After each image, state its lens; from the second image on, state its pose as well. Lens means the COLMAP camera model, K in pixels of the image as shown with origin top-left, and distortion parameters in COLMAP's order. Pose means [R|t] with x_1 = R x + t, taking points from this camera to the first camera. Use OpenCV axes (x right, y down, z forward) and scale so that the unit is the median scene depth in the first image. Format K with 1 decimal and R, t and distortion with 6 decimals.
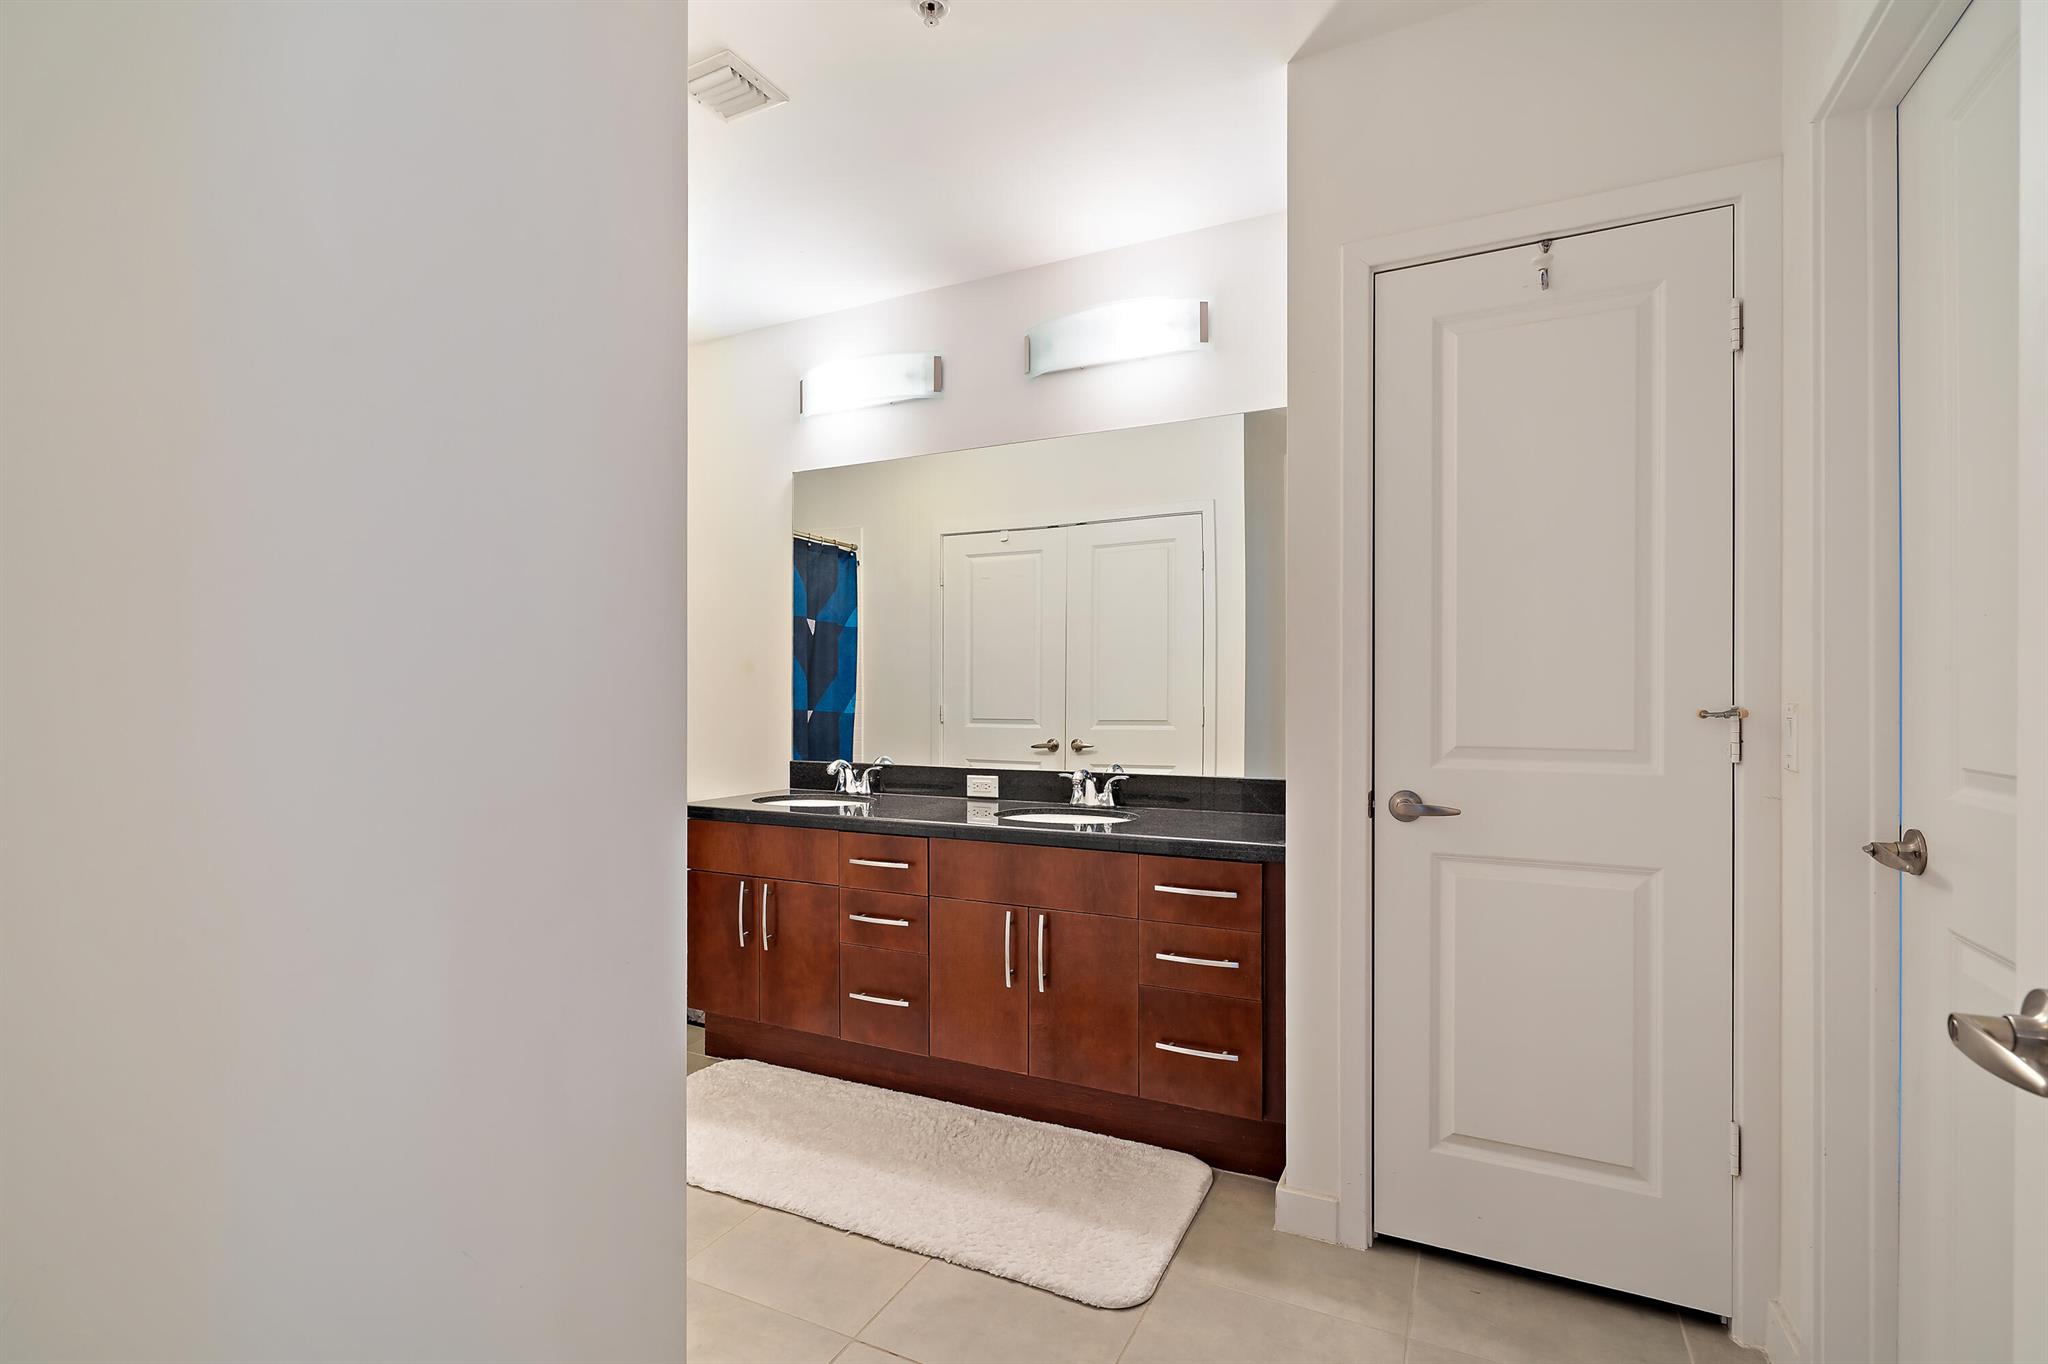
lens RADIAL K [[930.6, 0, 1028.0], [0, 930.6, 689.5], [0, 0, 1]] dist [0.010448, 0.002268]
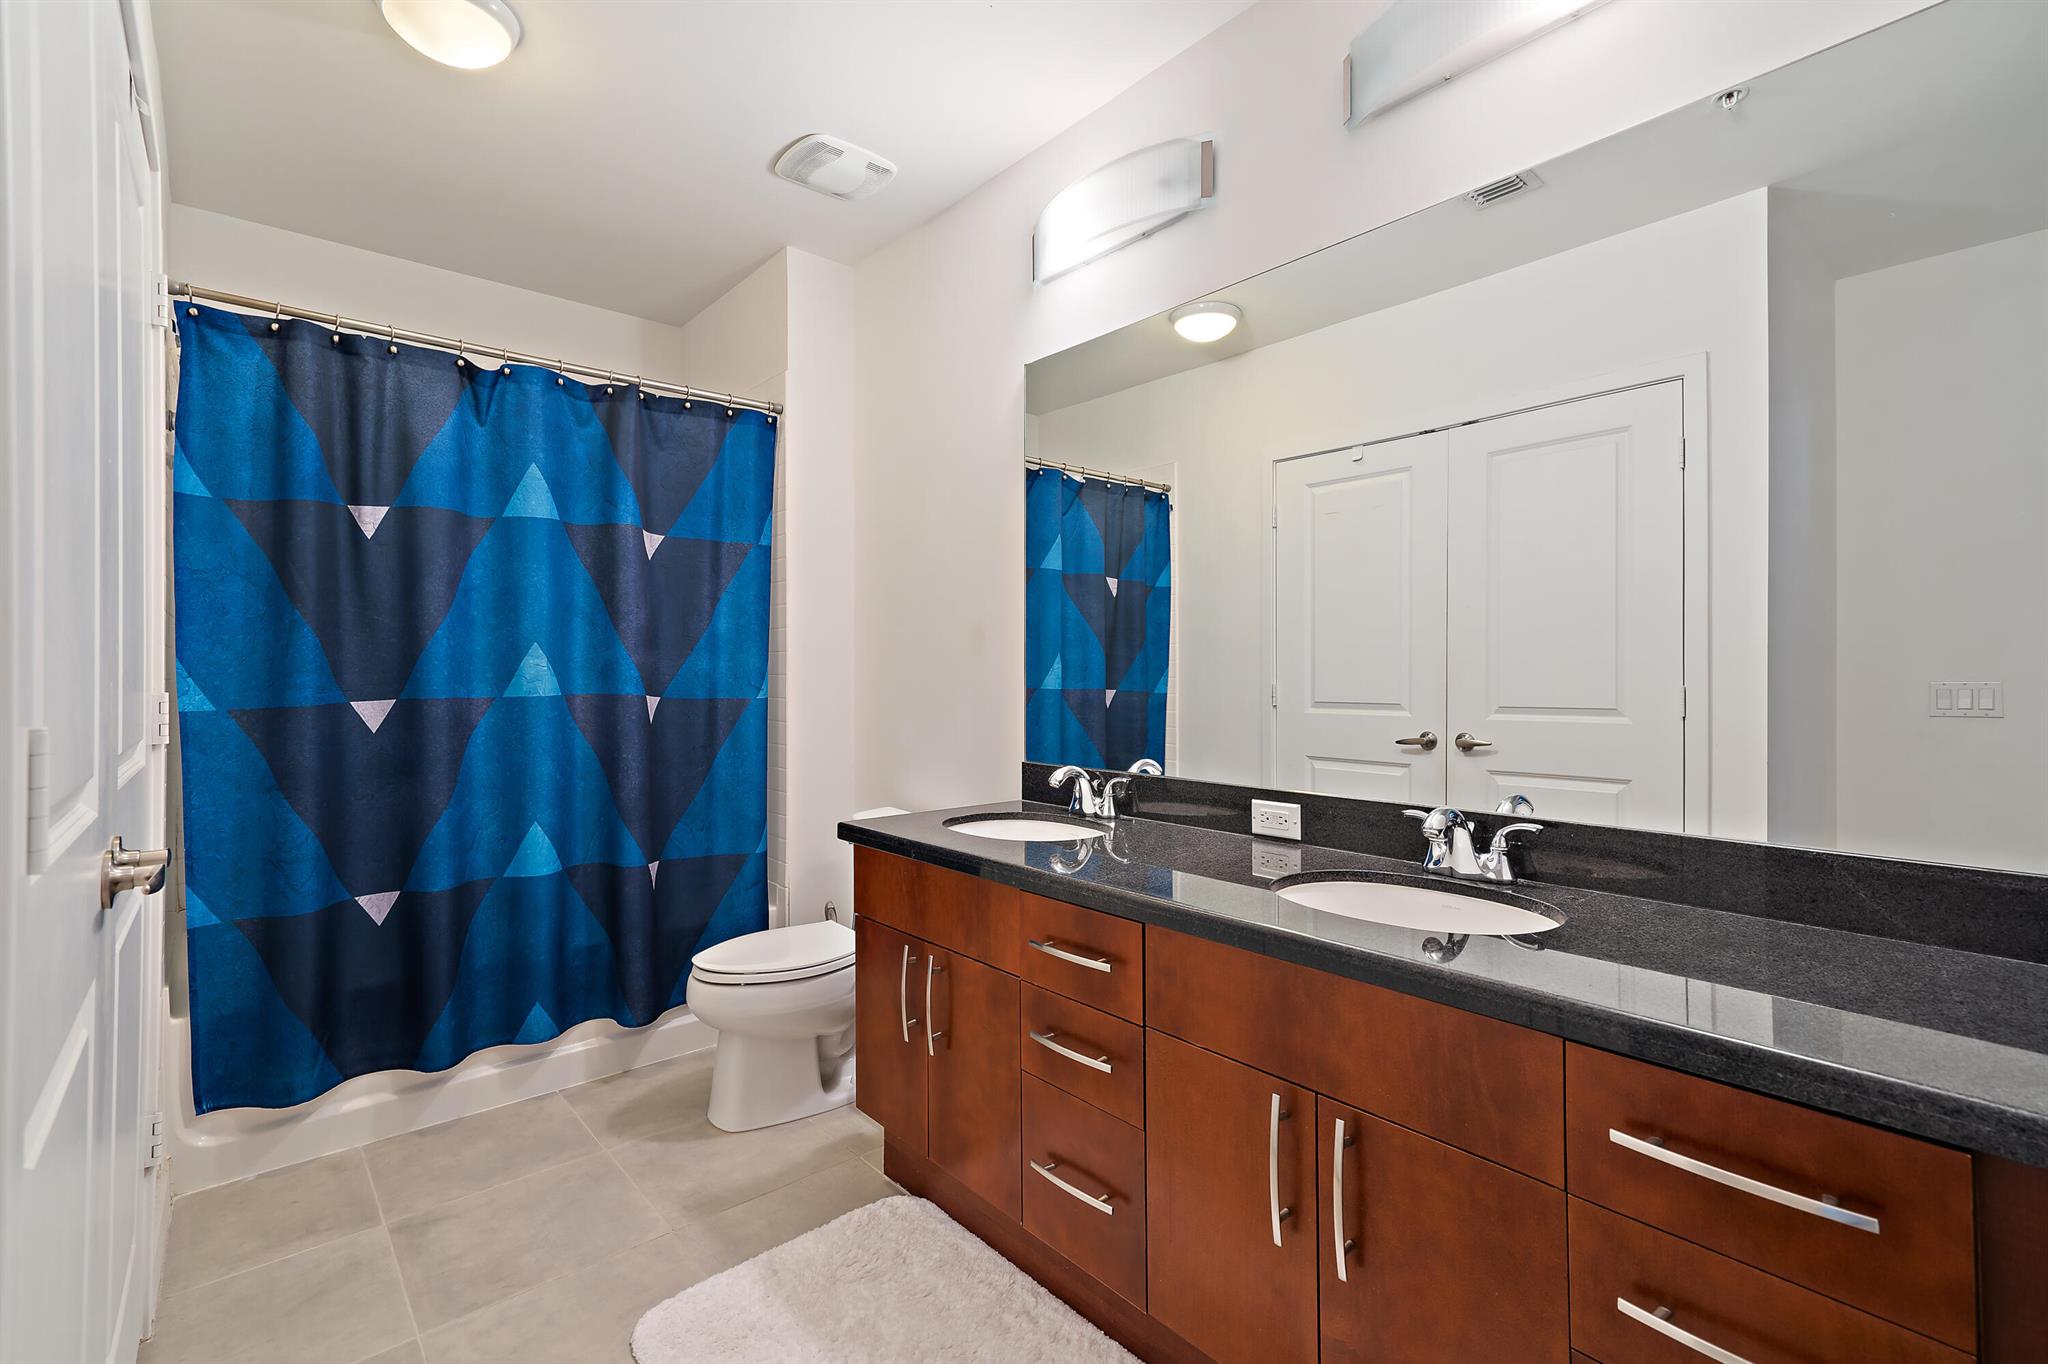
lens RADIAL K [[930.6, 0, 1056.9], [0, 930.6, 667.4], [0, 0, 1]] dist [0.010448, 0.002268]
pose [[0.927548, -0.006166, -0.373653, 0.046746], [0.007095, 0.999974, 0.001110, 0.002530], [0.373637, -0.003680, 0.927568, 0.375935]]
